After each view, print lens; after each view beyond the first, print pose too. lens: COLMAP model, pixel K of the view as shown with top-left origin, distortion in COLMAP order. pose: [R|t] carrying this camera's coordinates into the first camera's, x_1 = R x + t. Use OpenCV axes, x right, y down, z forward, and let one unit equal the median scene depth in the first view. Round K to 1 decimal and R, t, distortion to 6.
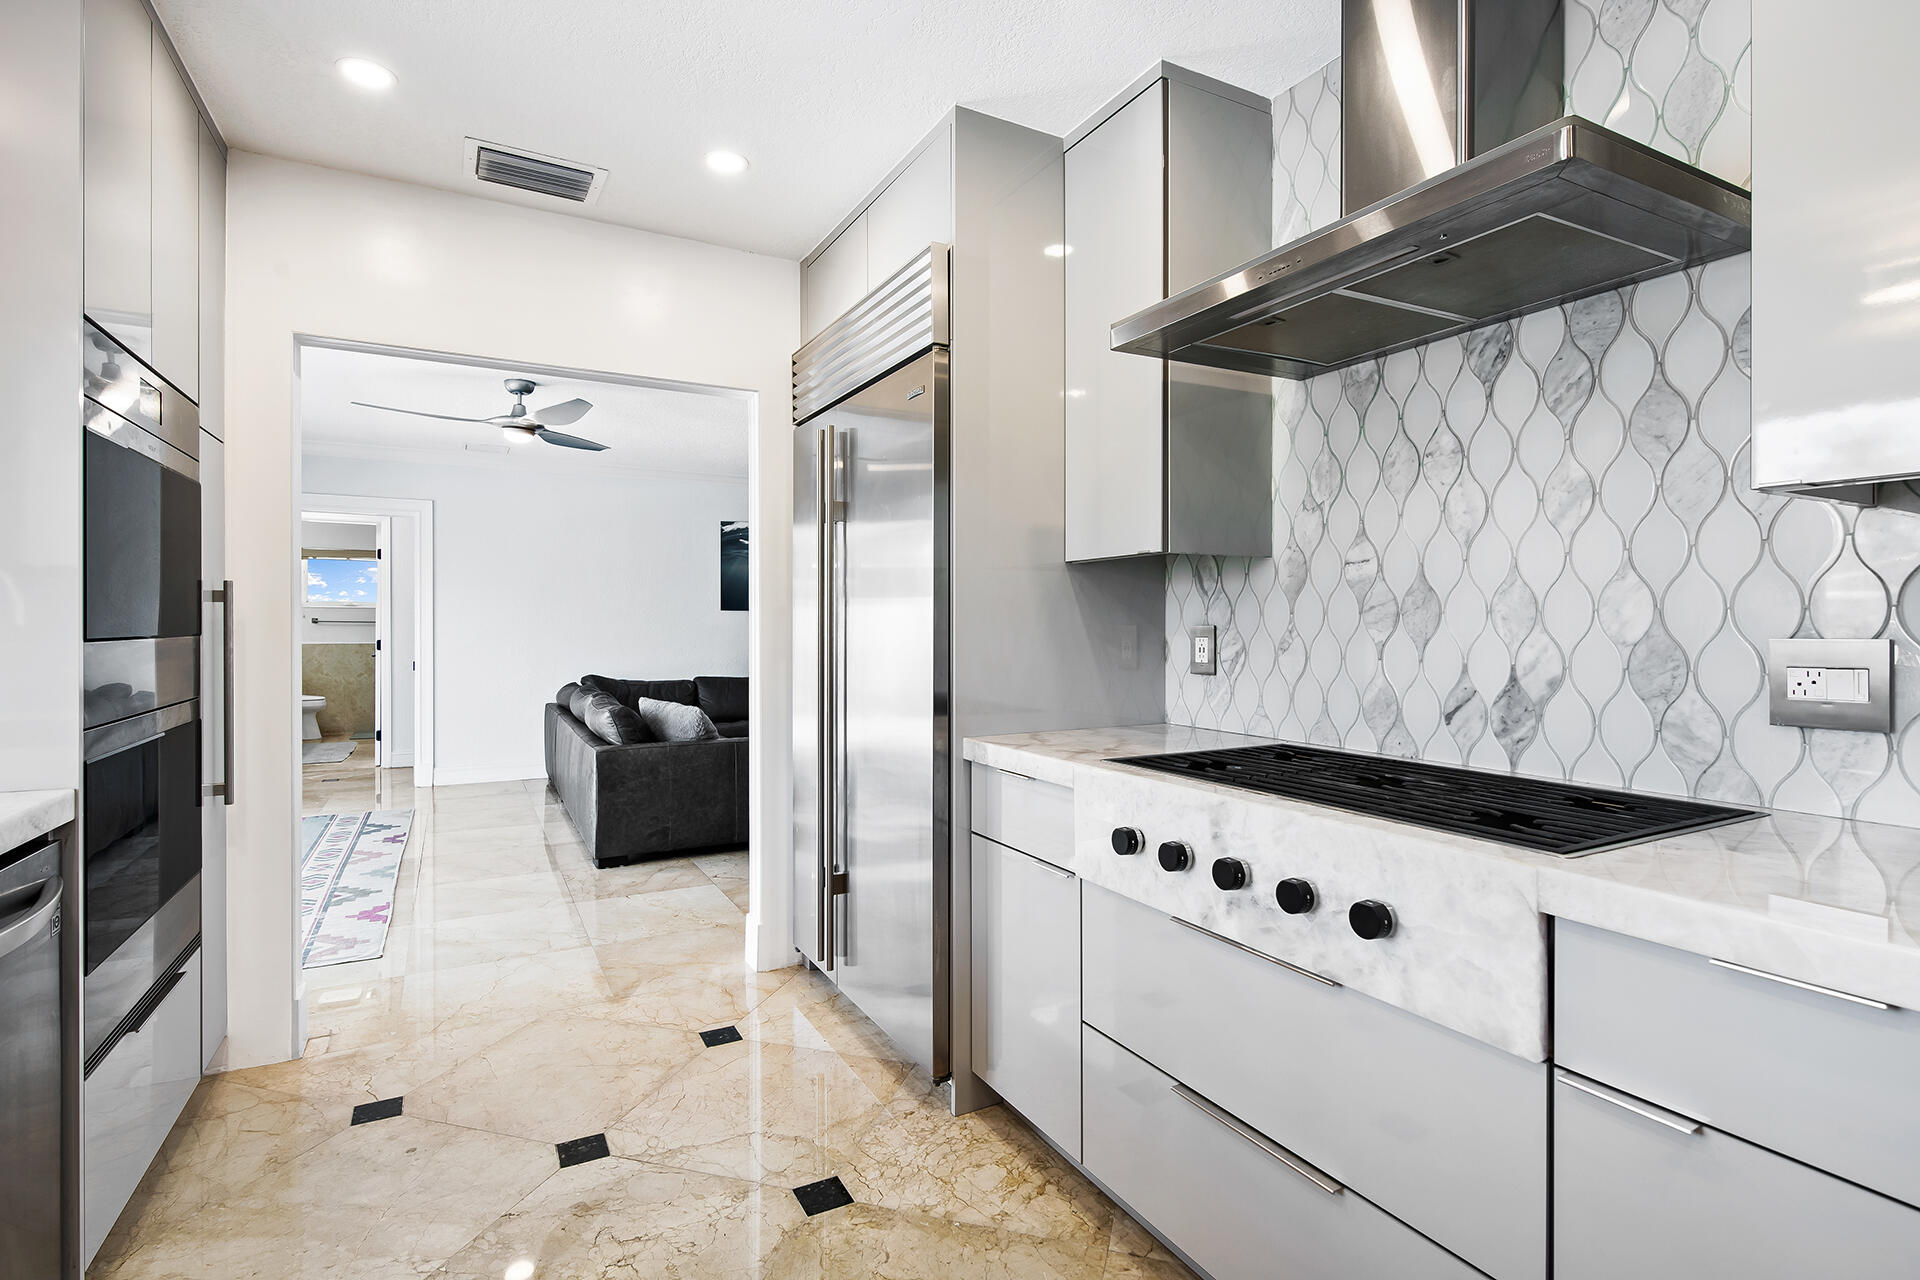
lens RADIAL K [[924.2, 0, 960.2], [0, 924.2, 635.0], [0, 0, 1]] dist [0.005338, -0.000294]
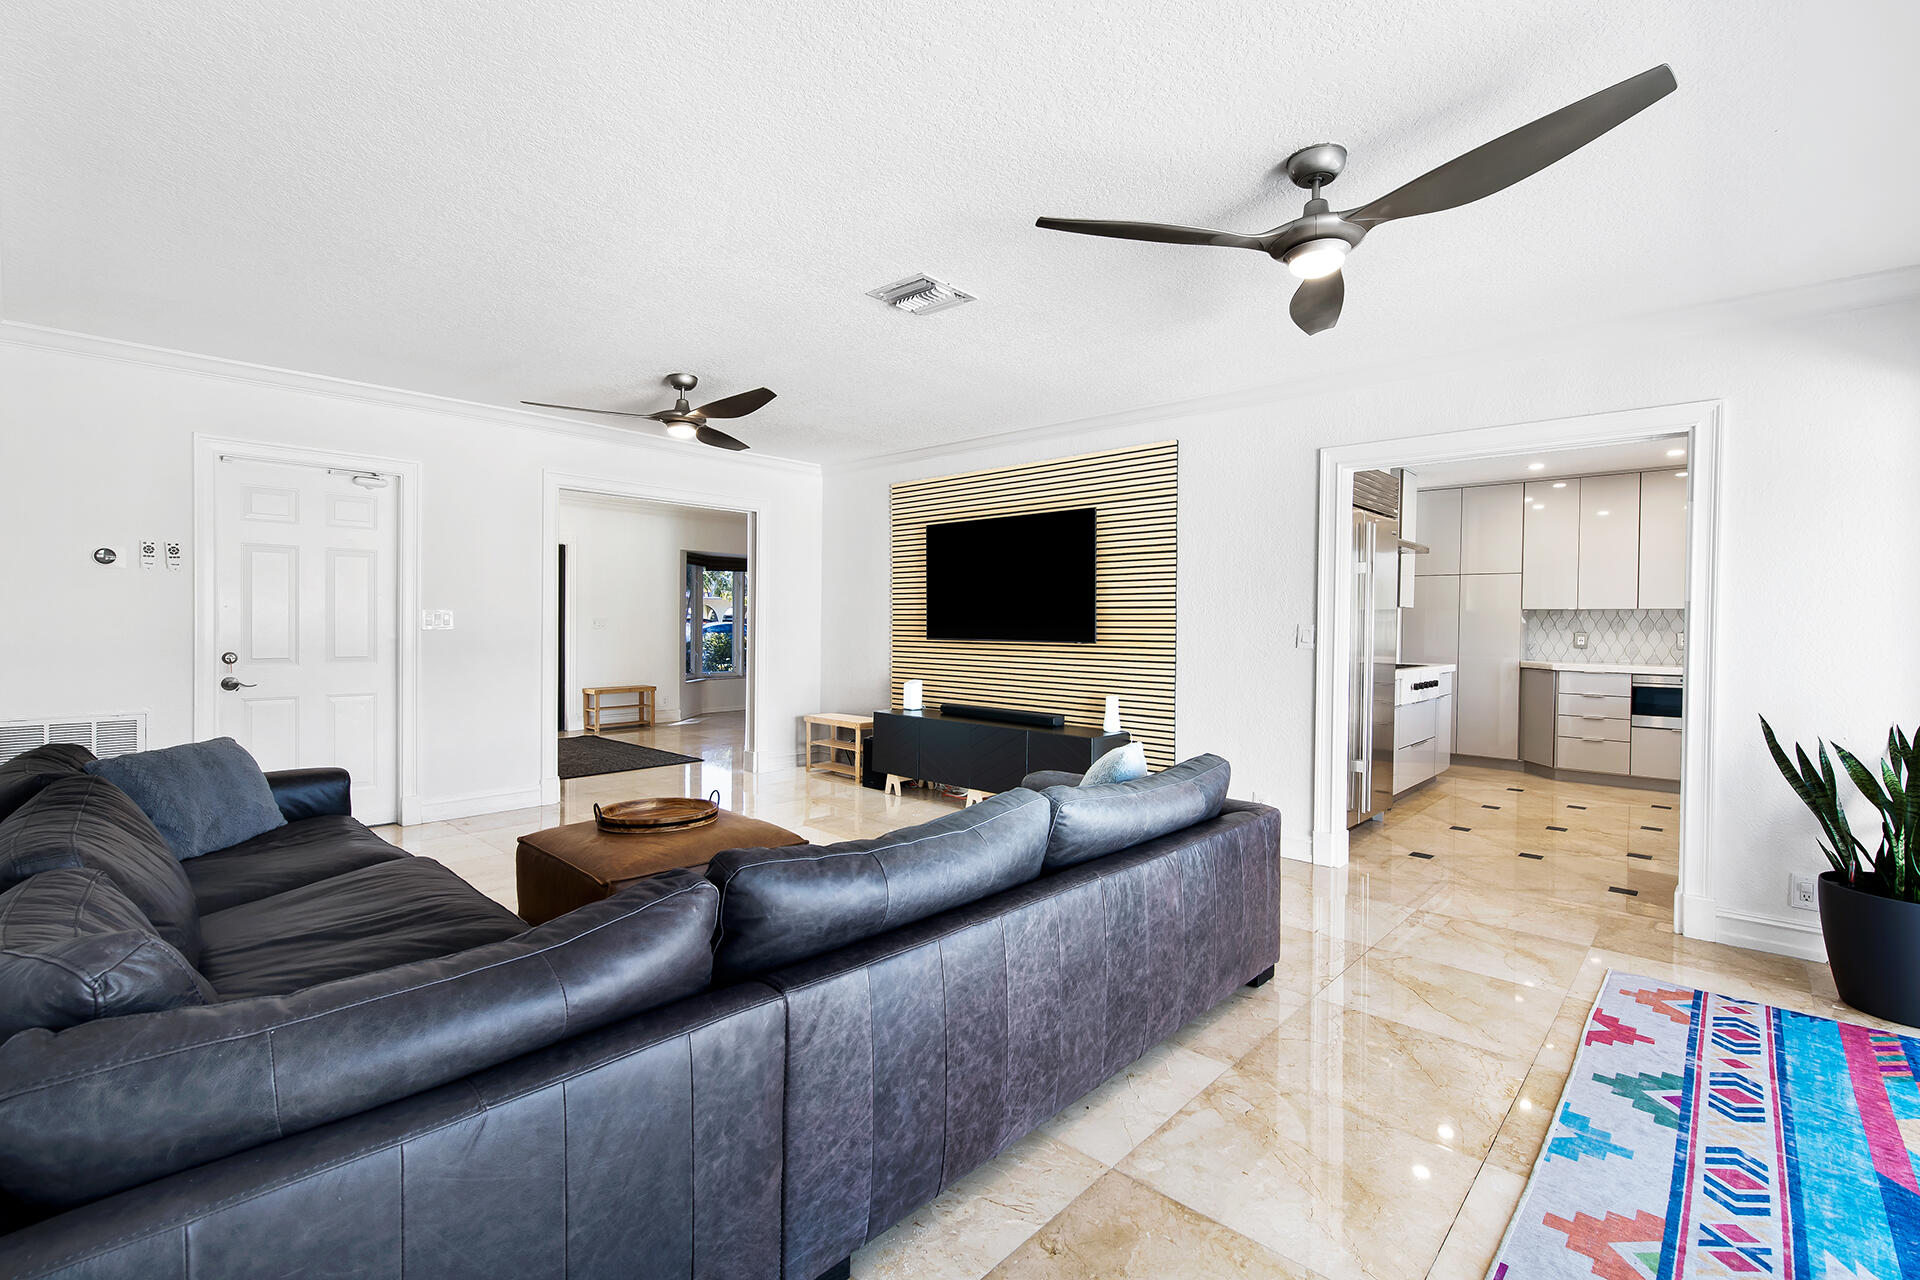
lens RADIAL K [[843.7, 0, 957.1], [0, 843.7, 636.0], [0, 0, 1]] dist [0.001321, 0.000568]
pose [[-0.308236, -0.019843, 0.951103, -1.573380], [0.000977, 0.999775, 0.021176, -0.035775], [-0.951309, 0.007456, -0.308148, 2.420303]]
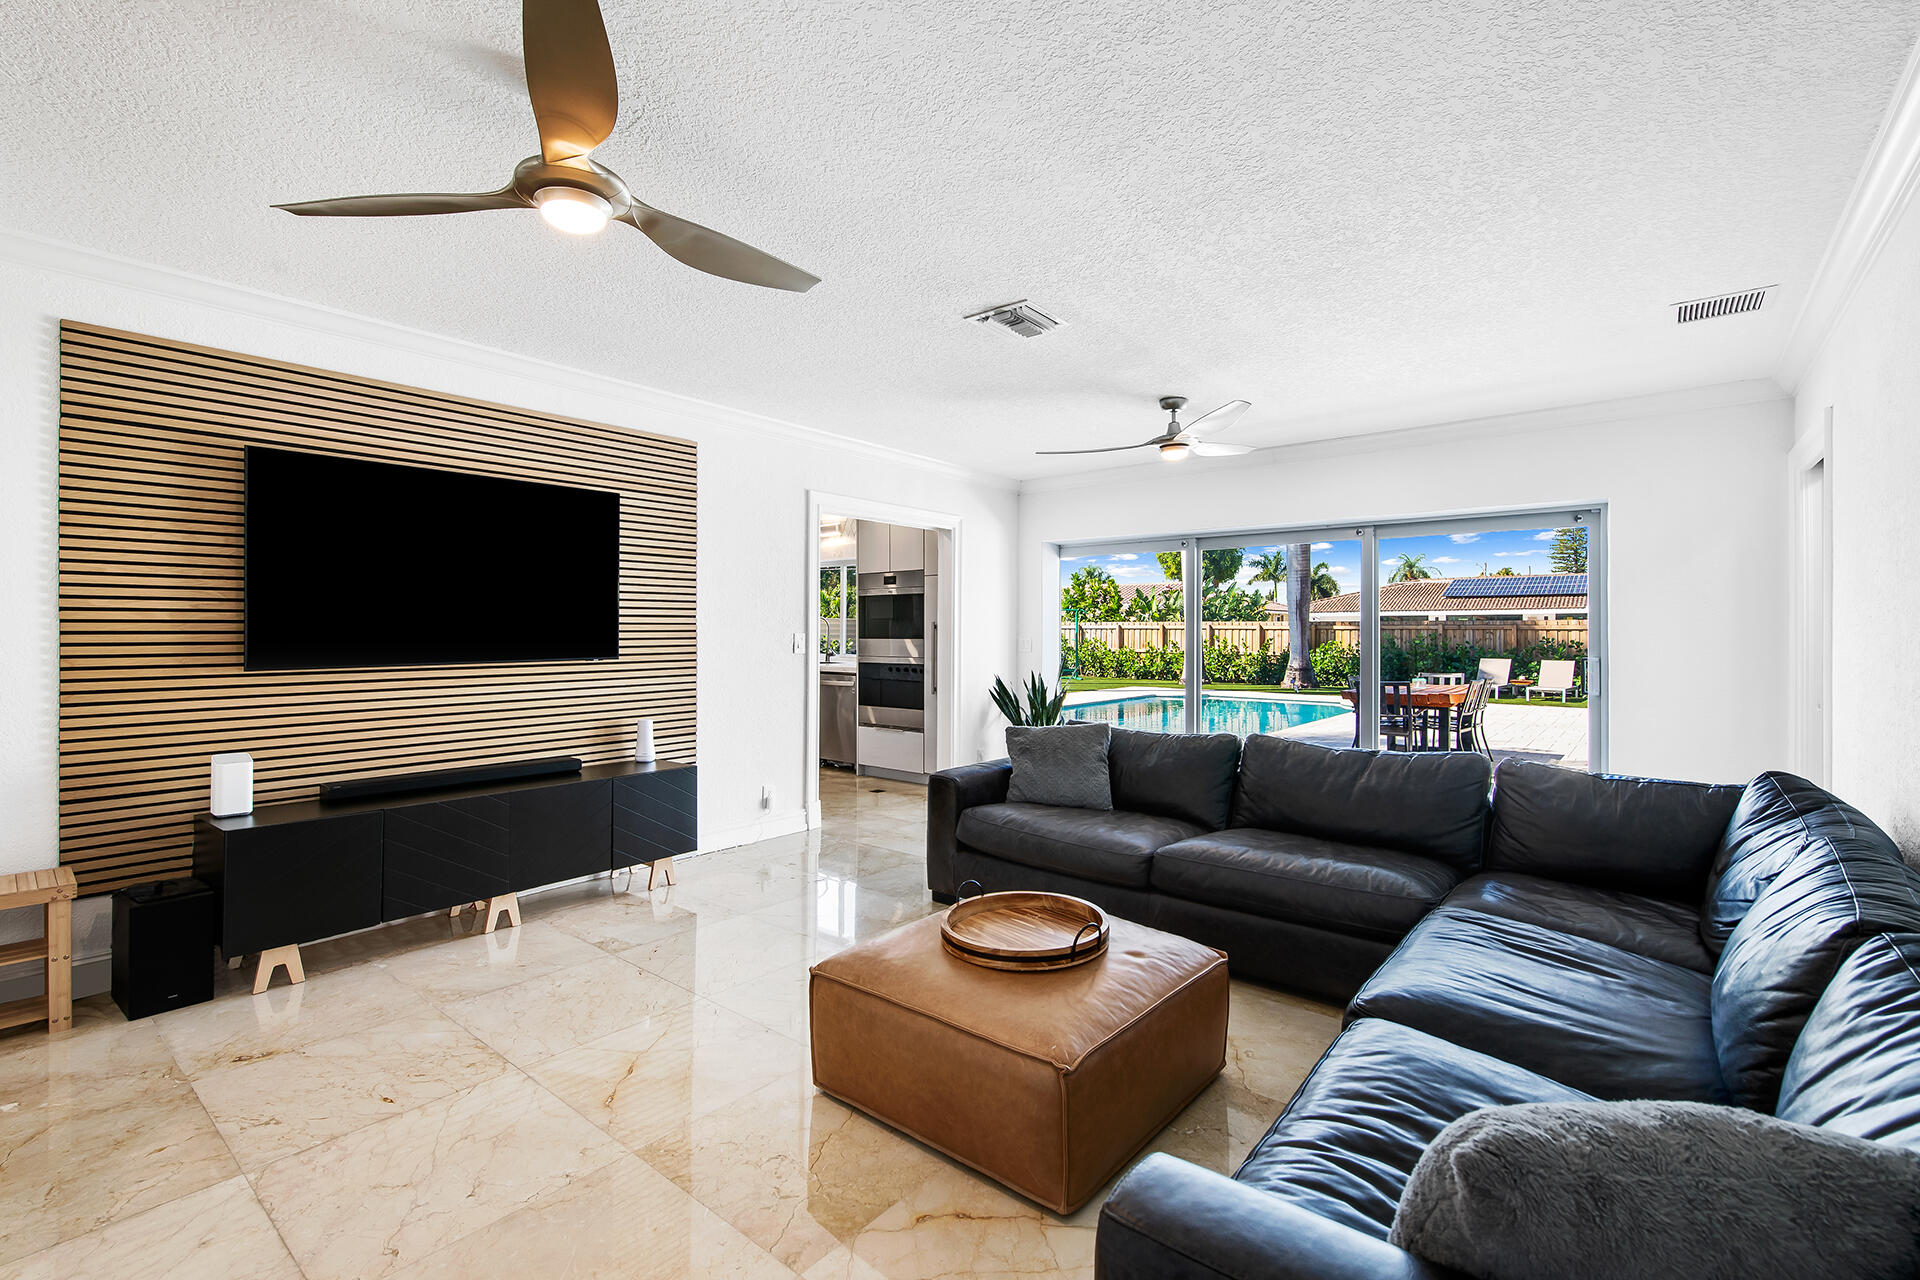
lens RADIAL K [[843.7, 0, 977.5], [0, 843.7, 633.9], [0, 0, 1]] dist [0.001321, 0.000568]
pose [[-0.922308, -0.000253, -0.386455, 0.134041], [-0.005901, 0.999892, 0.013429, -0.049170], [0.386410, 0.014666, -0.922211, 3.239325]]
